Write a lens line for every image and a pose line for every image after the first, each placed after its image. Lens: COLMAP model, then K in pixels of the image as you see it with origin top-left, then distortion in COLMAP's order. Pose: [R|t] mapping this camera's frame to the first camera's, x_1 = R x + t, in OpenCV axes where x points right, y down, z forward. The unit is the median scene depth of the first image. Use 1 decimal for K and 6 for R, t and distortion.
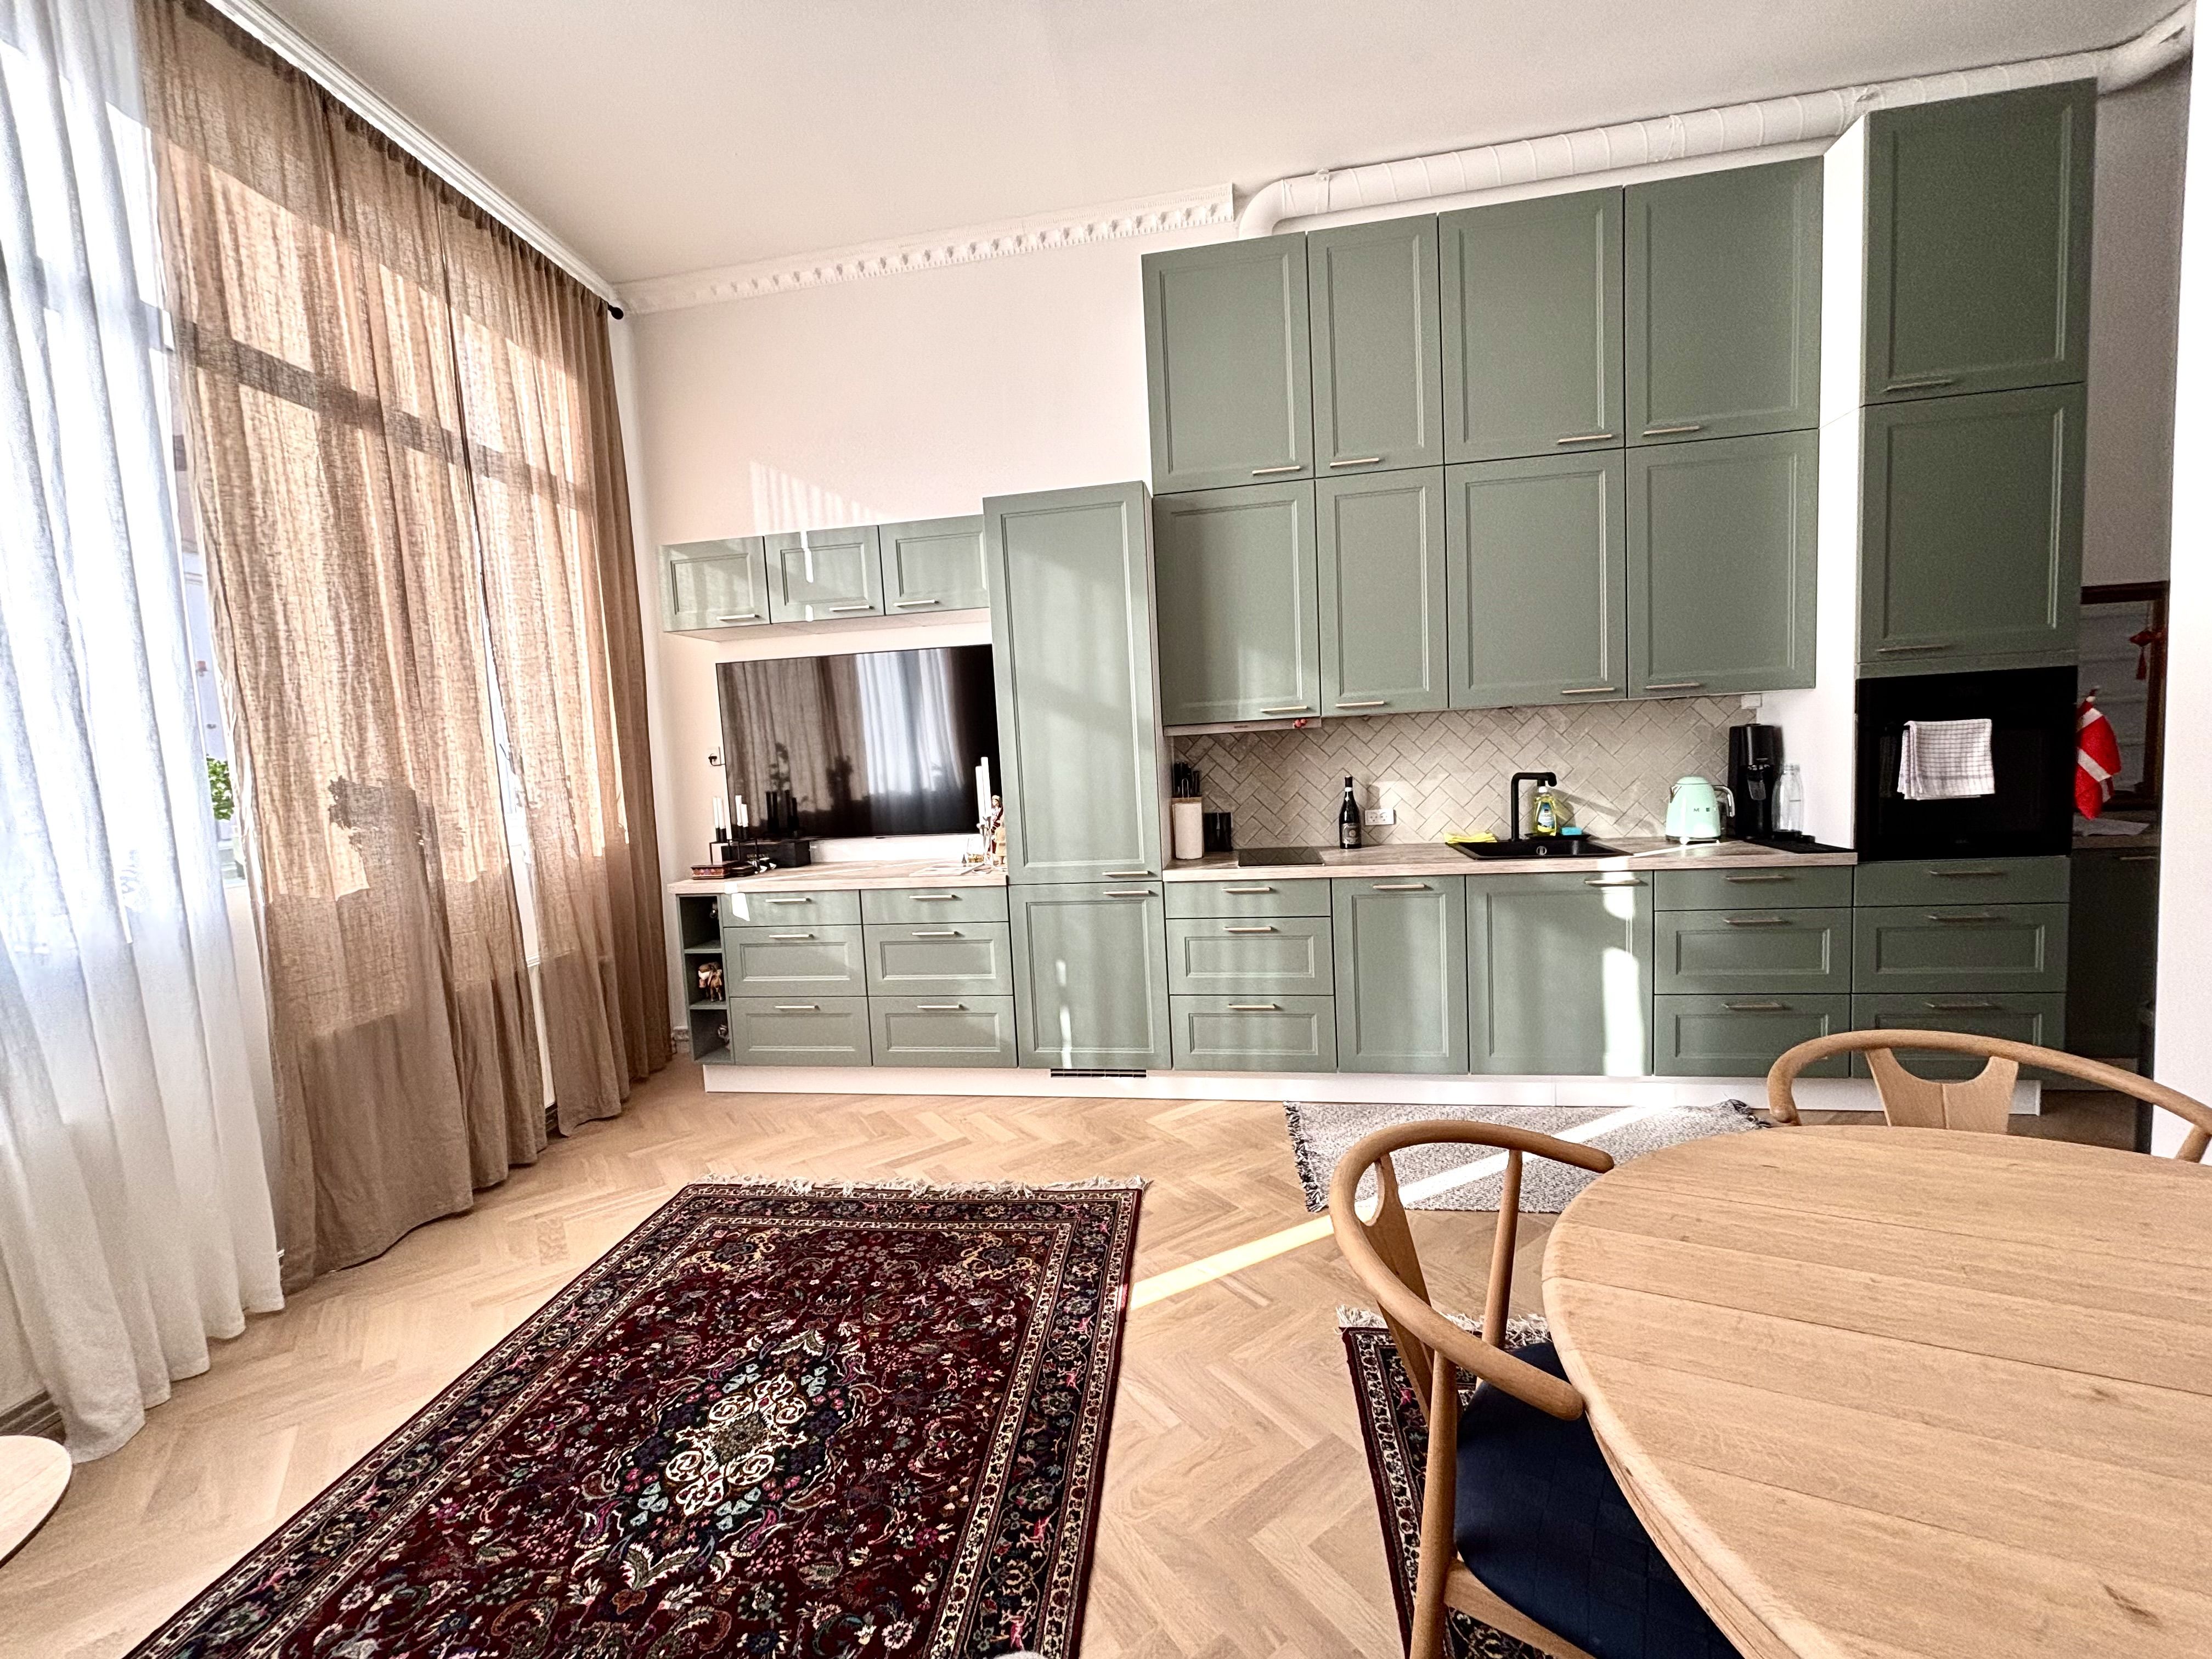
lens RADIAL K [[890.9, 0, 1102.5], [0, 890.9, 822.5], [0, 0, 1]] dist [-0.000112, 0.000039]
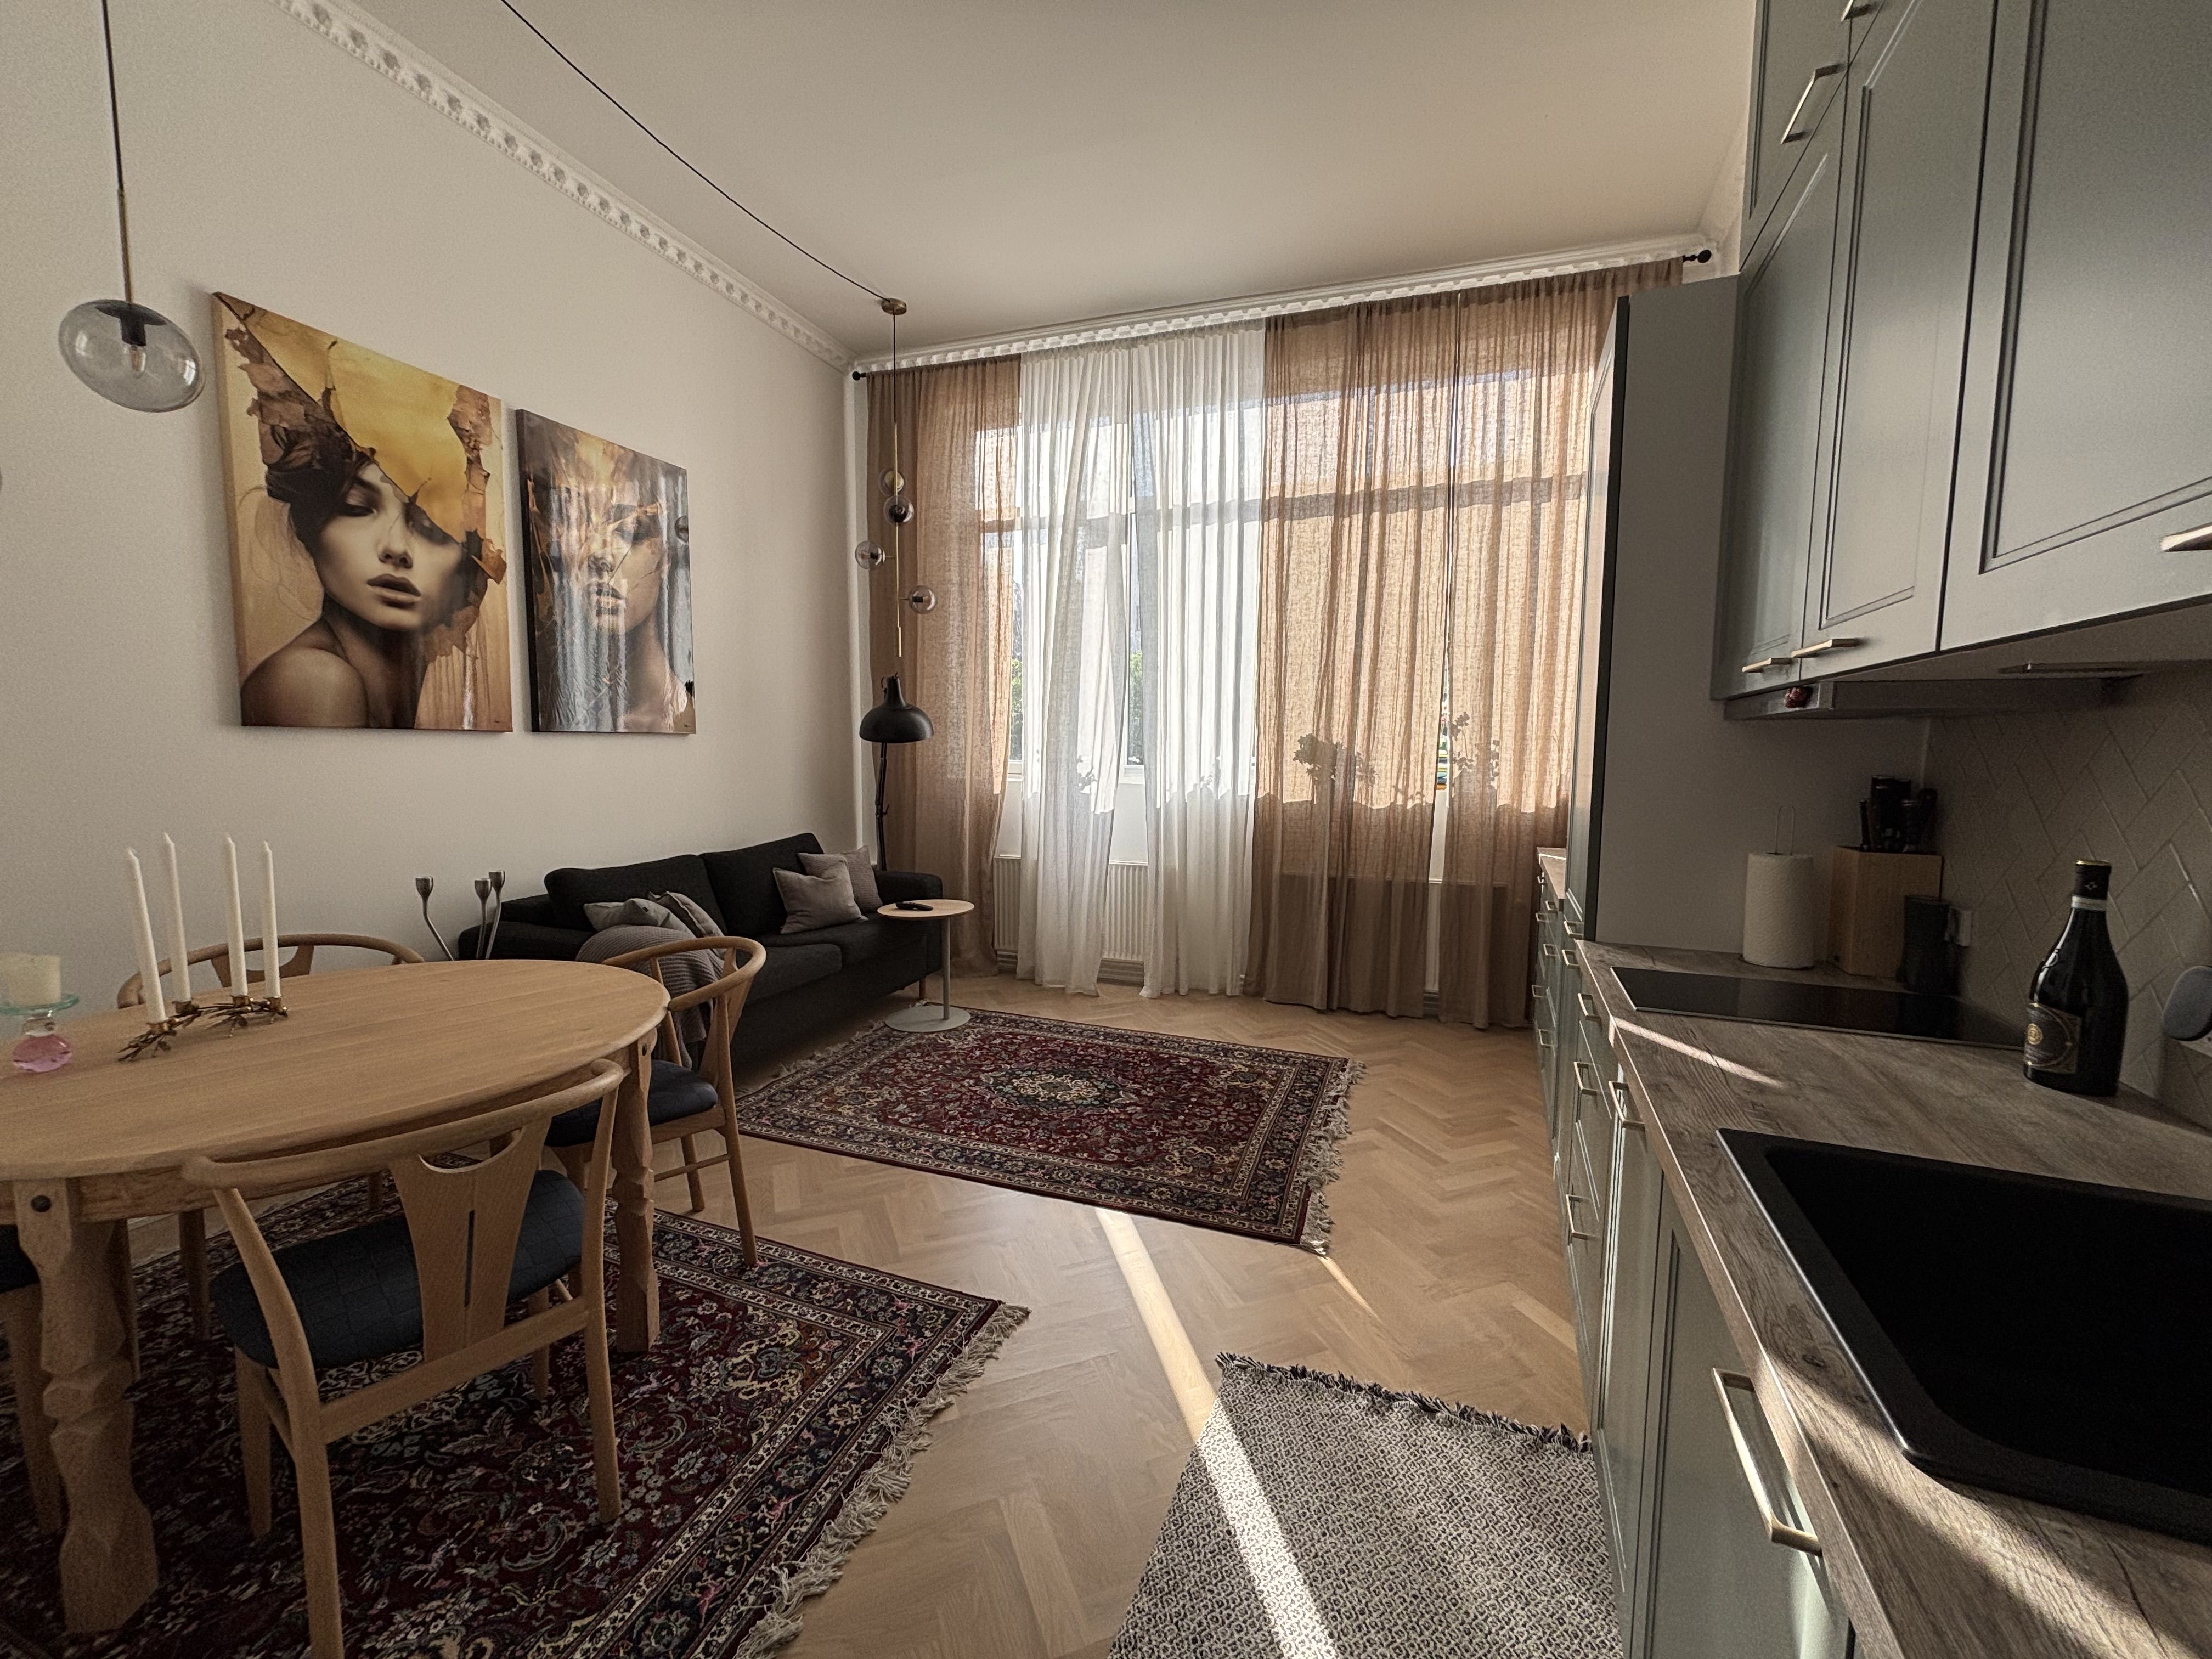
lens RADIAL K [[890.9, 0, 1102.5], [0, 890.9, 822.5], [0, 0, 1]] dist [-0.000112, 0.000039]
pose [[-0.237183, 0.136582, -0.961816, 0.820489], [-0.081848, 0.983738, 0.159879, -0.108881], [0.968011, 0.116643, -0.222147, 0.905597]]
